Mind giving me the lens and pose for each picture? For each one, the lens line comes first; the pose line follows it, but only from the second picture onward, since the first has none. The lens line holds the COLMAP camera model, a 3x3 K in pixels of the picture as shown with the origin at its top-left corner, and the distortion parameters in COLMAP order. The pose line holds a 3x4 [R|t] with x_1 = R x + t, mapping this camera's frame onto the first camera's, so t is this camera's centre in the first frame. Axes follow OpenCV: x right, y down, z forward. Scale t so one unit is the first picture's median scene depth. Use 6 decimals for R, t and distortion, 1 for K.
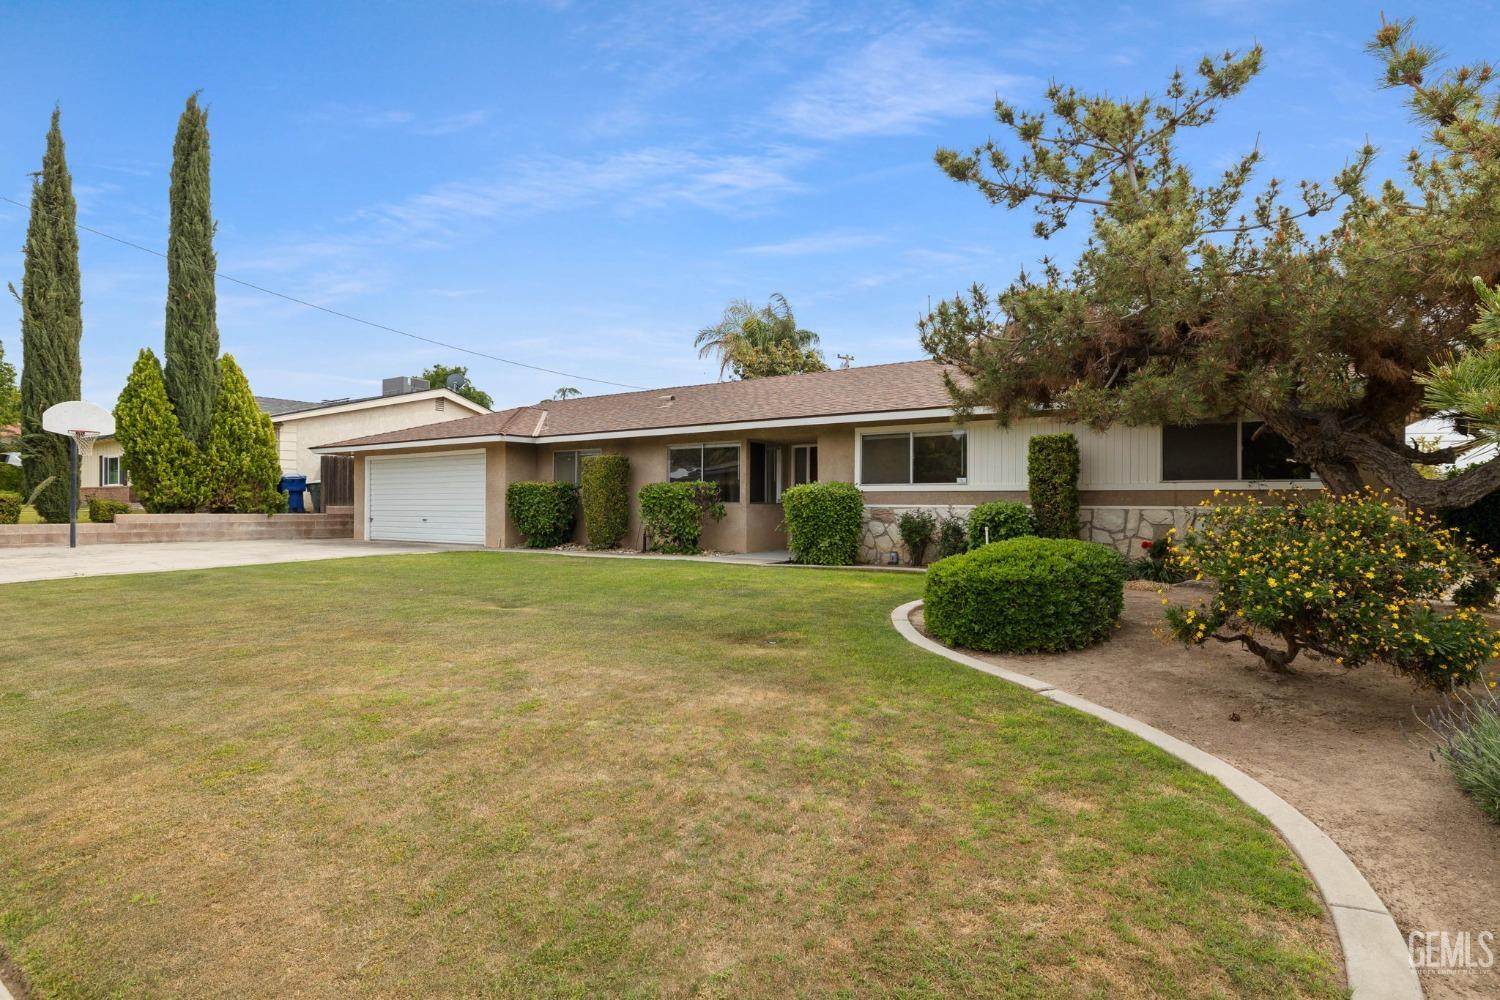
lens RADIAL K [[654.0, 0, 750.0], [0, 654.0, 500.0], [0, 0, 1]] dist [-0.000633, -0.000029]
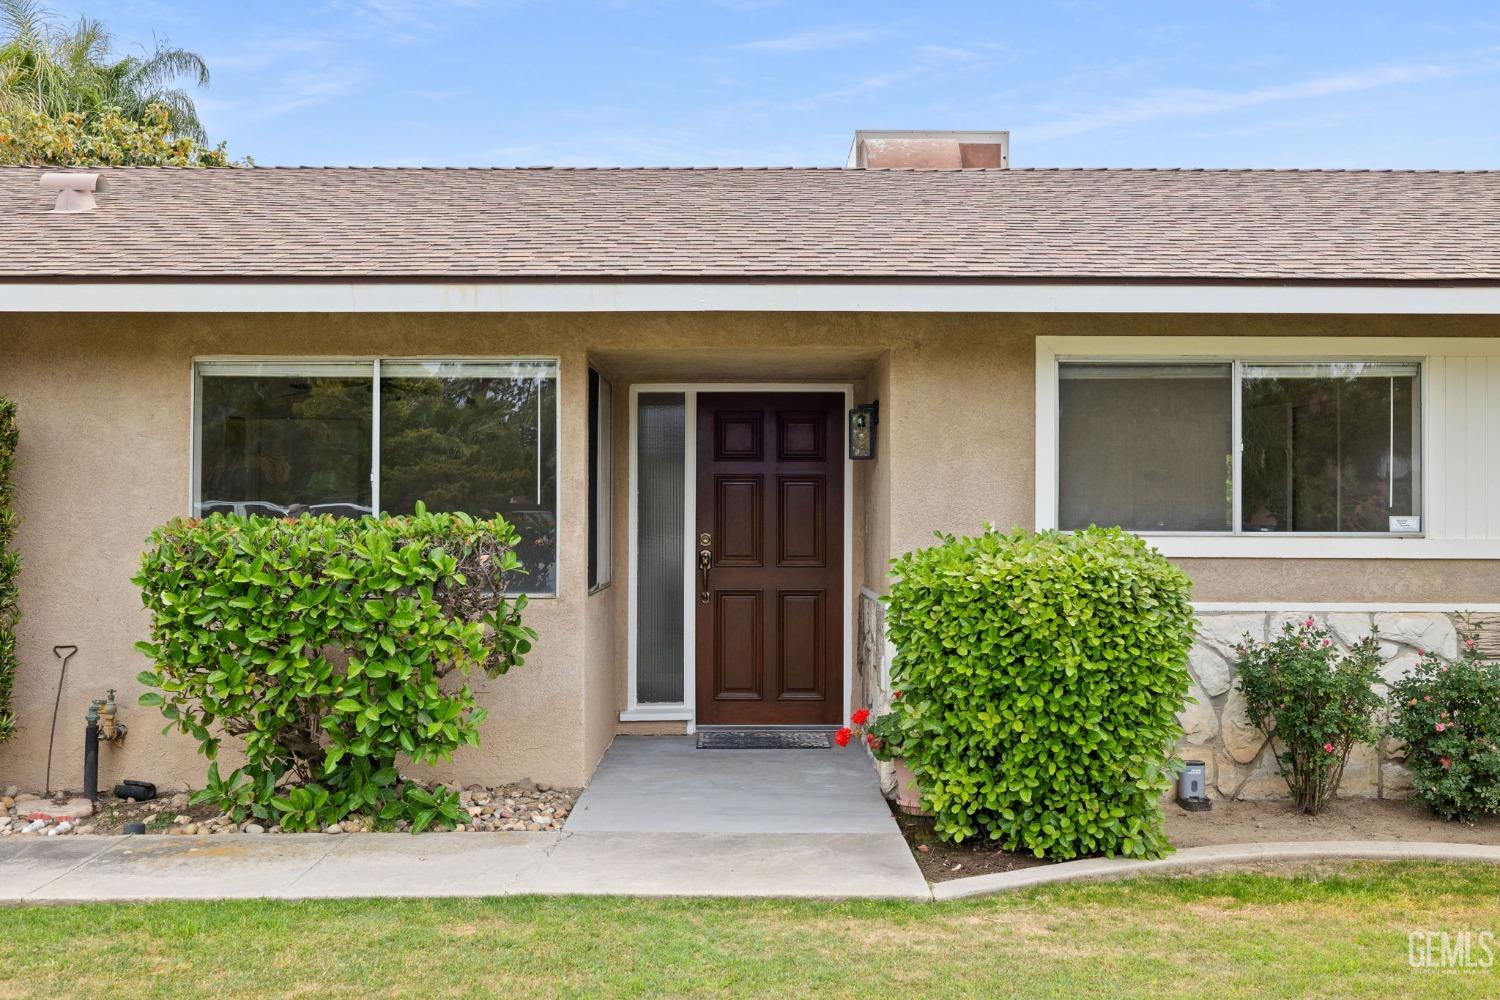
lens RADIAL K [[654.0, 0, 750.0], [0, 654.0, 500.0], [0, 0, 1]] dist [-0.000633, -0.000029]
pose [[0.845440, -0.001336, 0.534068, -0.102360], [-0.003925, 0.999954, 0.008715, -0.039832], [-0.534055, -0.009464, 0.845397, 0.830297]]
